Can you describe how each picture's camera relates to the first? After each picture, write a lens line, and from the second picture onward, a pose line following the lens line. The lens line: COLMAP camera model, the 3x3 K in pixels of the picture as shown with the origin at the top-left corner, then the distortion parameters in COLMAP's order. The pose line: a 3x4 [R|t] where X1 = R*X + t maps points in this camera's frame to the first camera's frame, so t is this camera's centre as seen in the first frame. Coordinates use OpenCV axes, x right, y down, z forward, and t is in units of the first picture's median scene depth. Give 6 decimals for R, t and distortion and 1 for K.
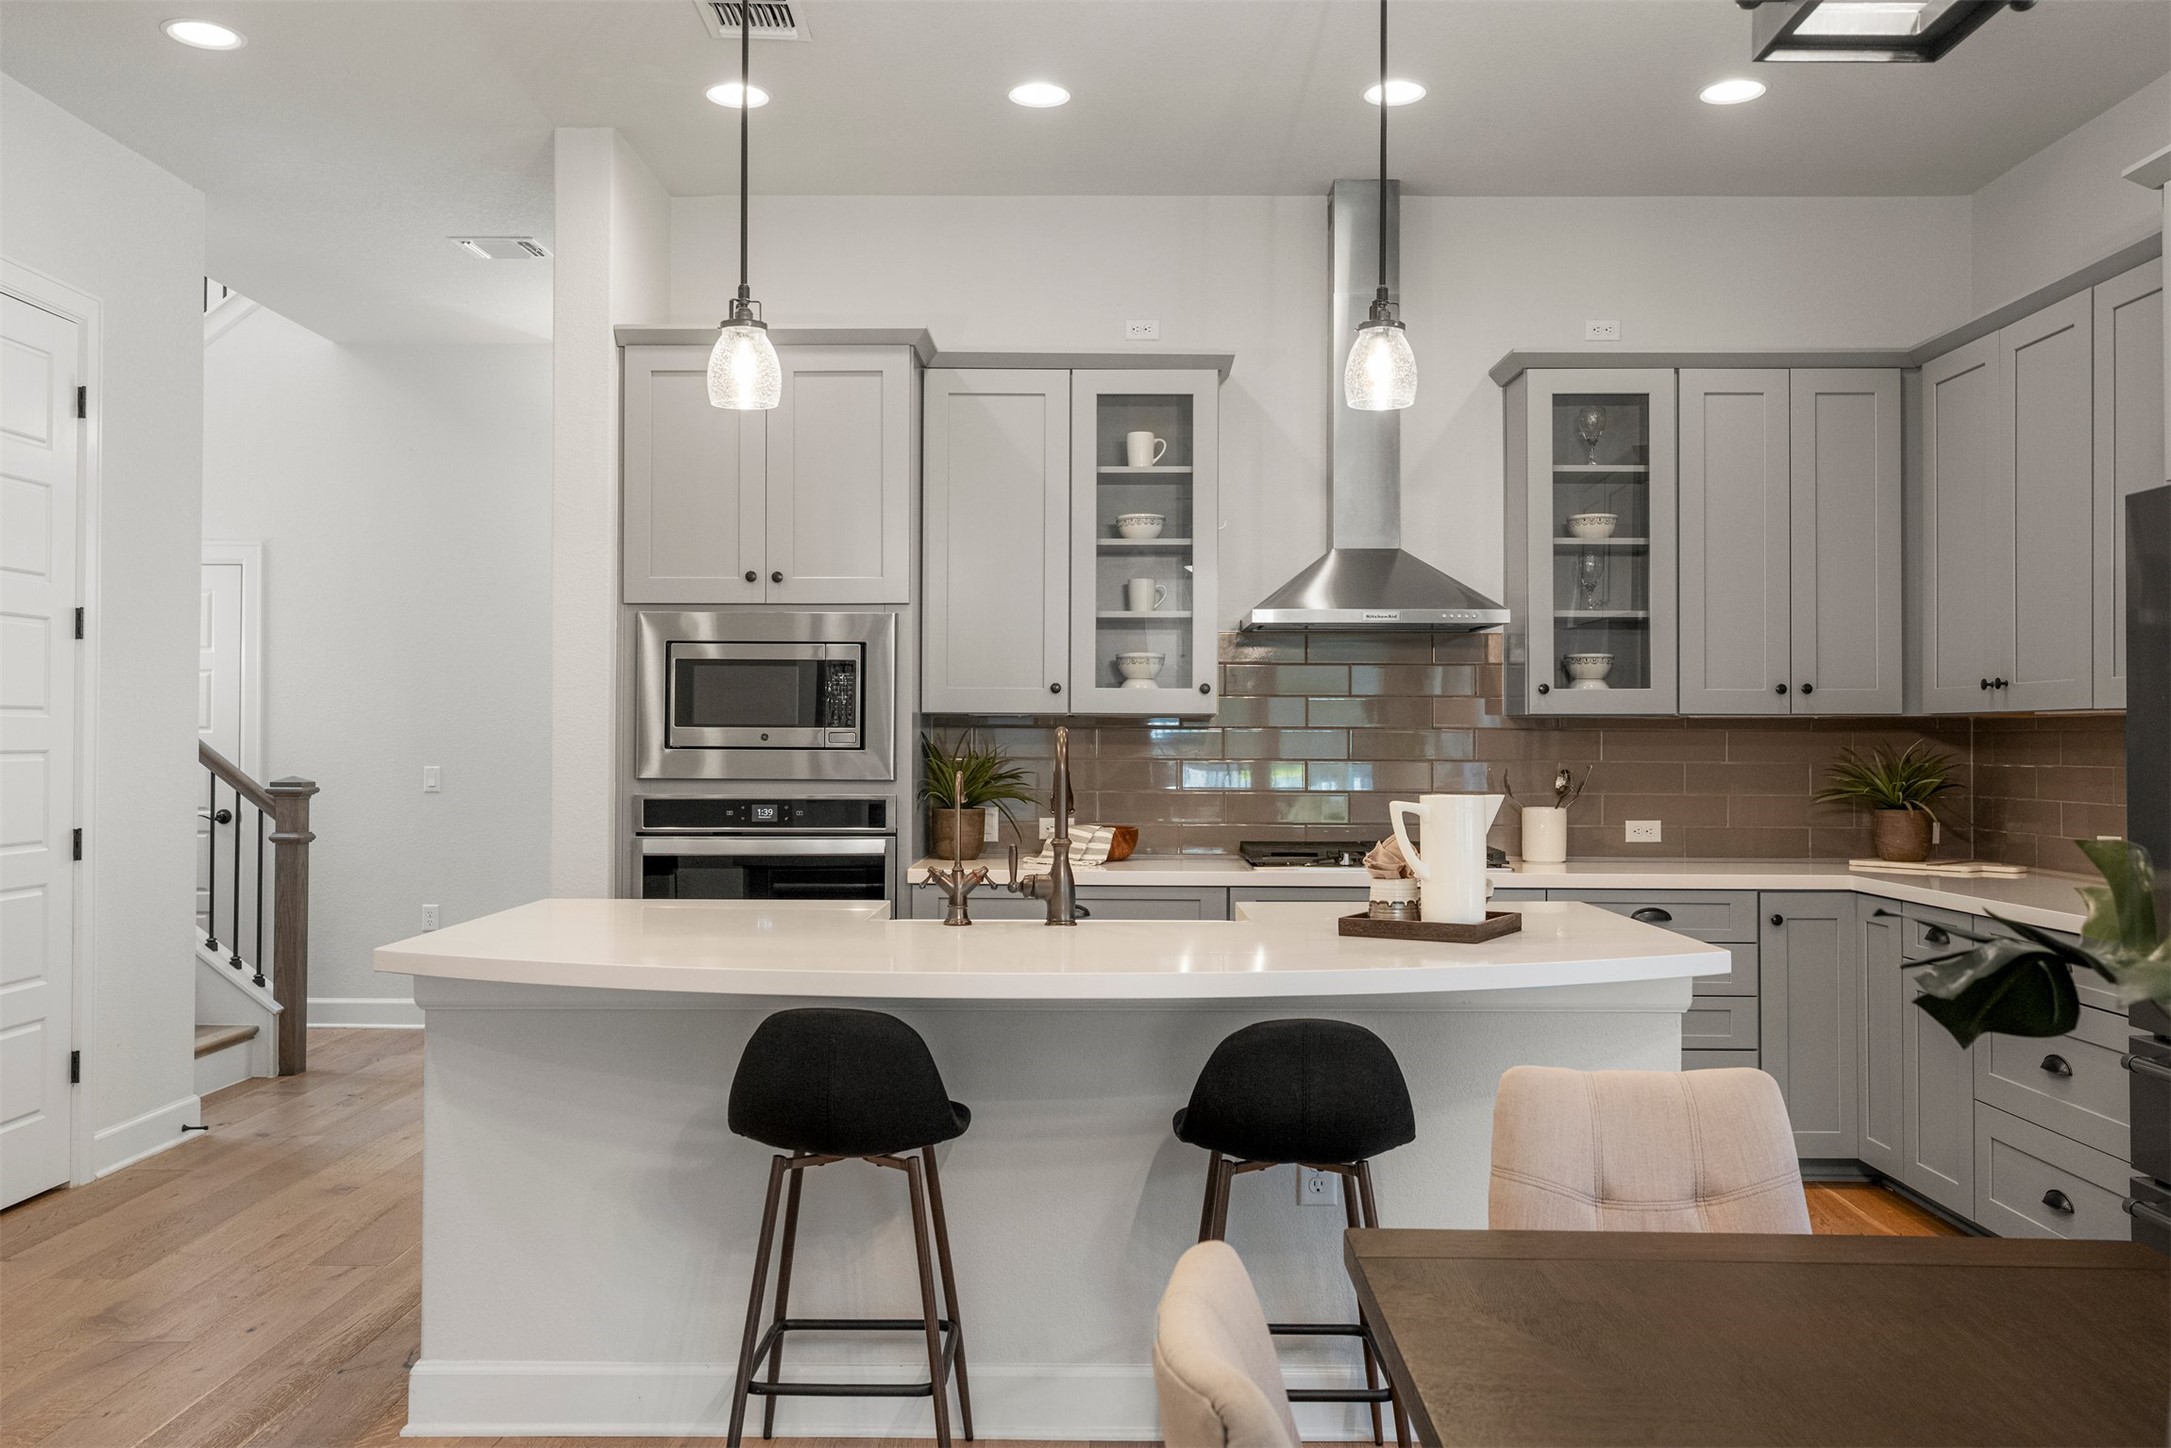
lens RADIAL K [[1751.9, 0, 1088.1], [0, 1751.9, 715.6], [0, 0, 1]] dist [0.002817, 0.001367]
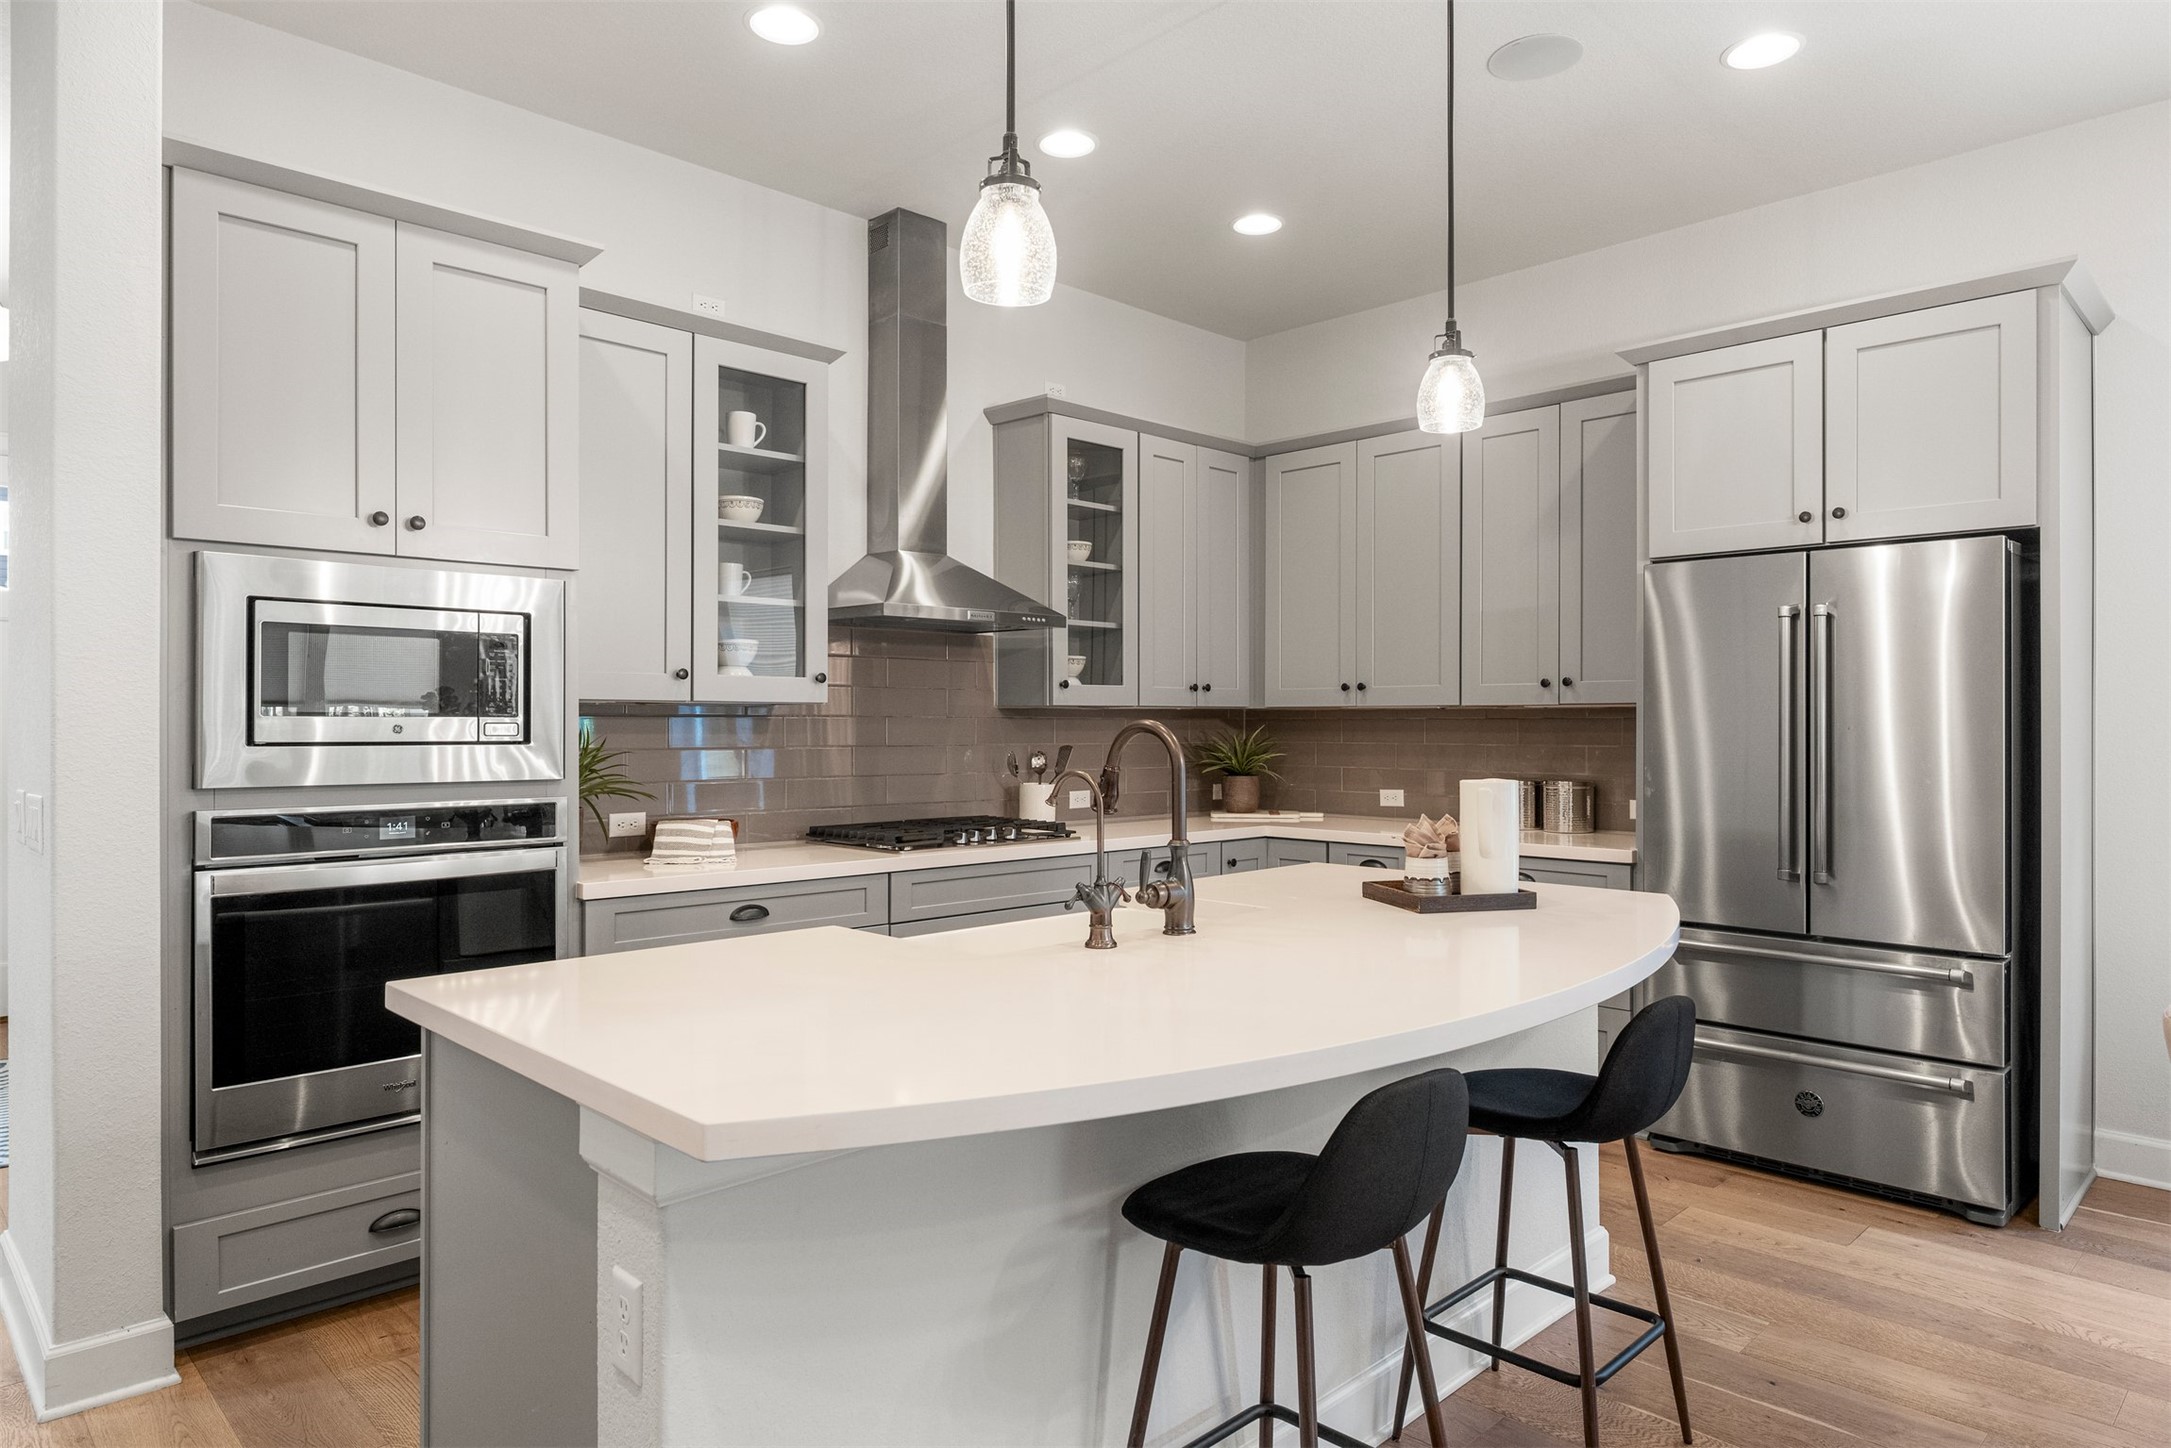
lens RADIAL K [[1303.3, 0, 1085.5], [0, 1303.3, 724.0], [0, 0, 1]] dist [0.000395, -0.000125]
pose [[0.707033, -0.003779, 0.707170, -0.373480], [-0.008835, 0.999860, 0.014177, -0.000896], [-0.707125, -0.016271, 0.706901, 0.378240]]
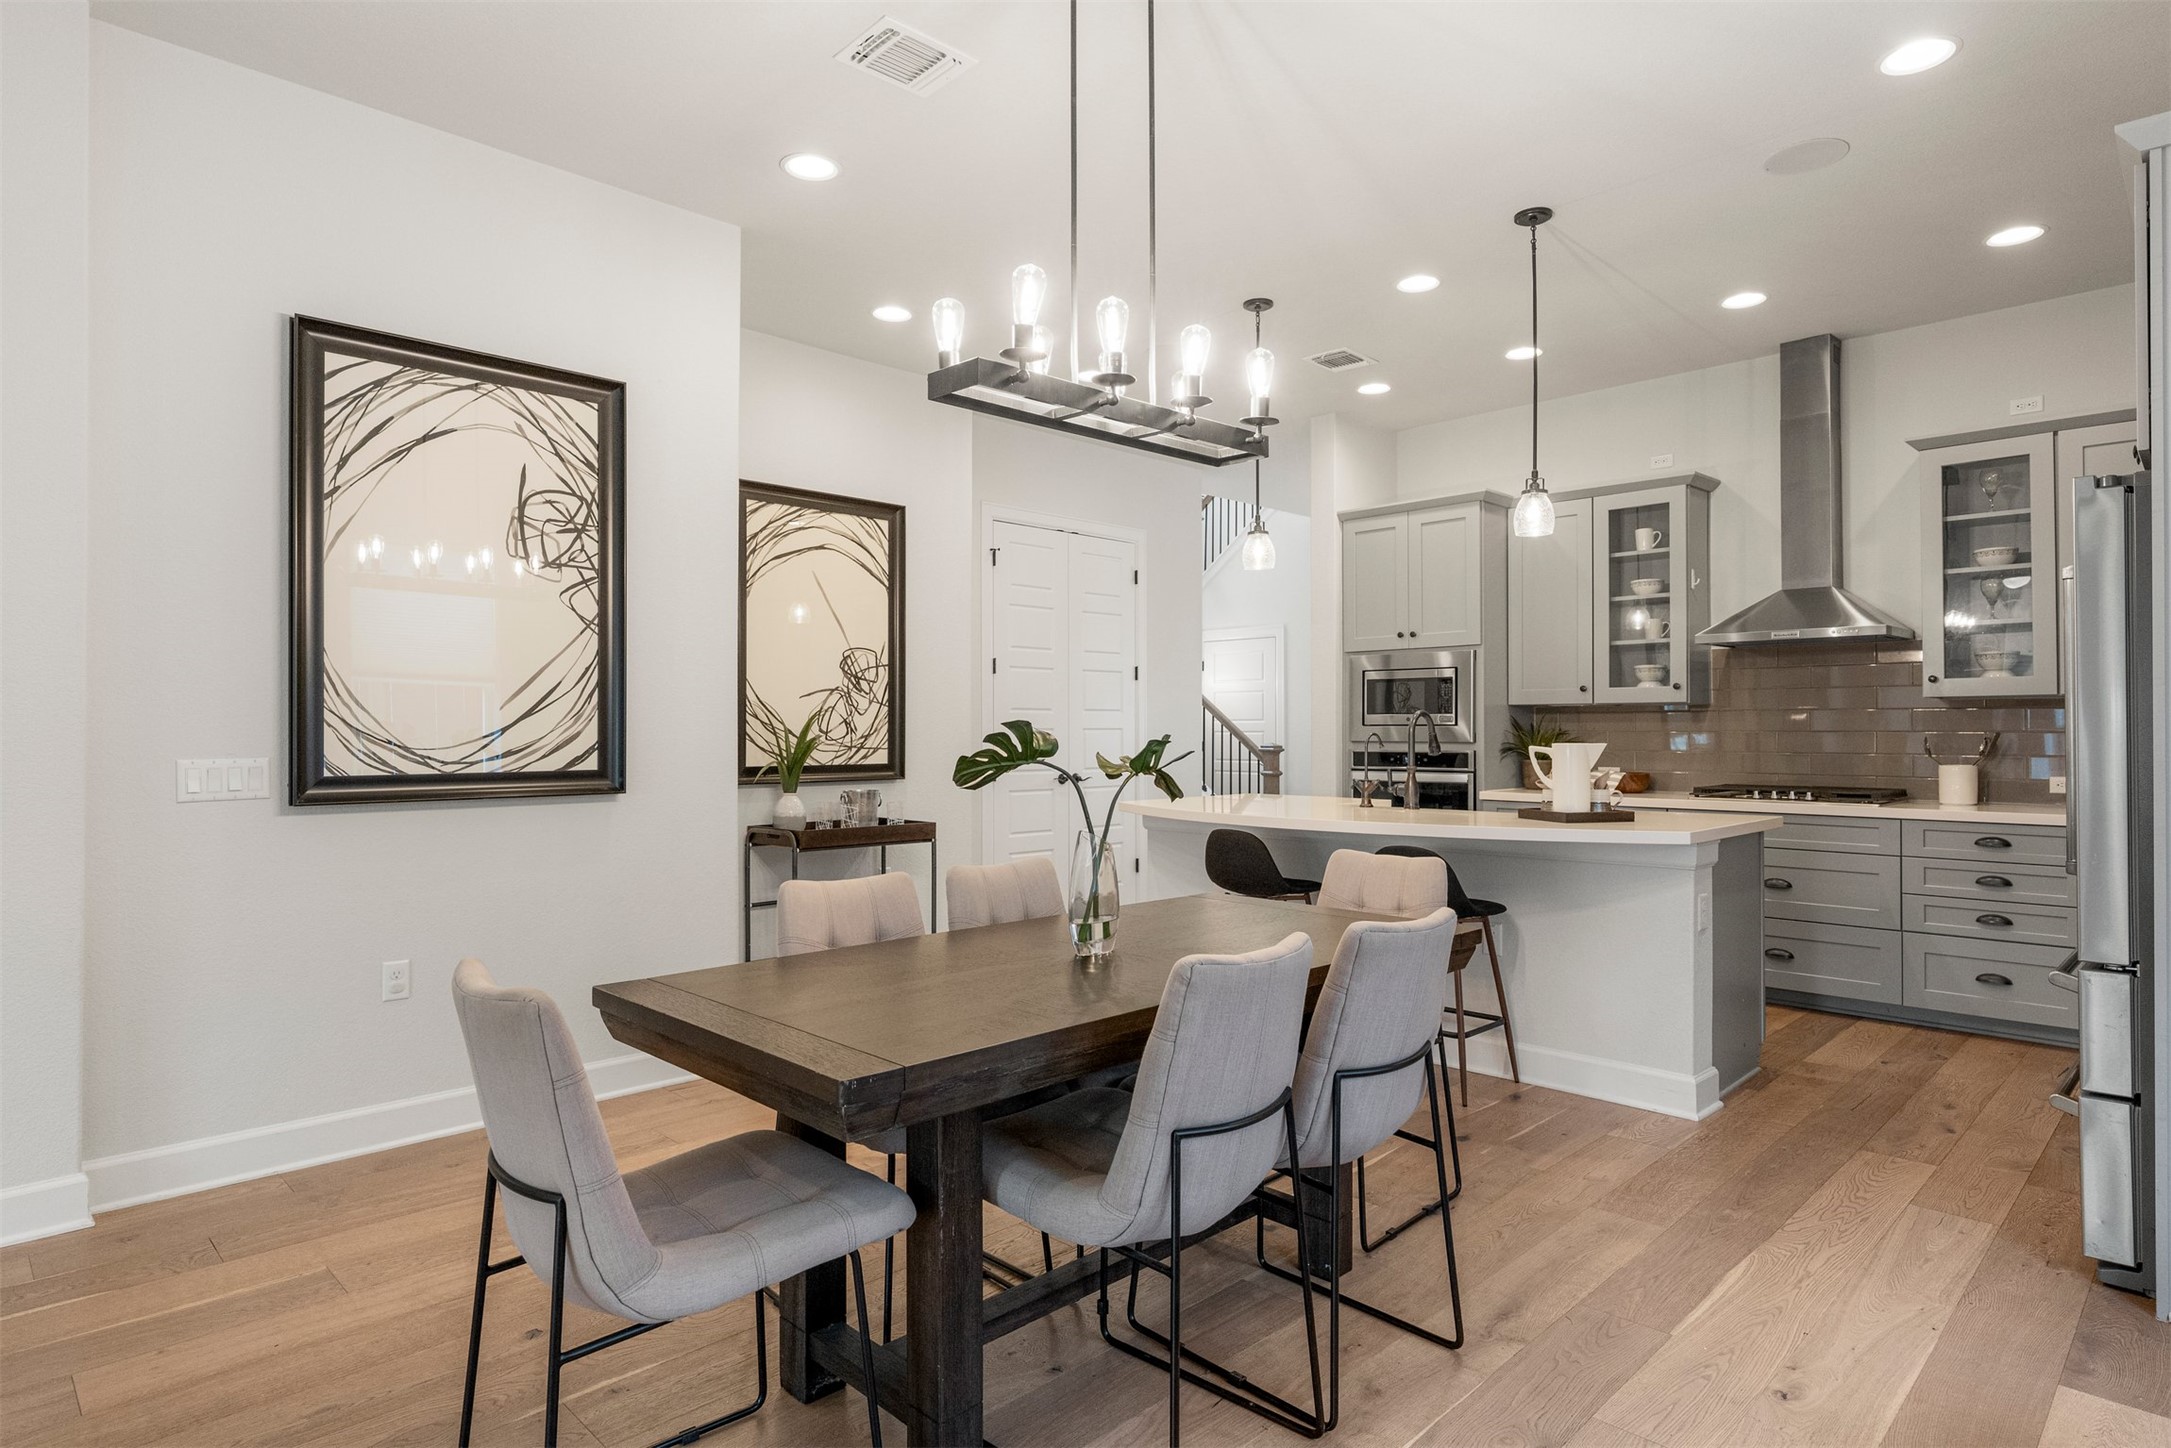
lens RADIAL K [[1179.0, 0, 1083.1], [0, 1179.0, 728.6], [0, 0, 1]] dist [-0.003522, -0.000886]
pose [[0.709950, -0.005630, -0.704230, 0.459006], [0.013443, 0.999894, 0.005559, 0.010472], [0.704124, -0.013414, 0.709950, -0.149384]]
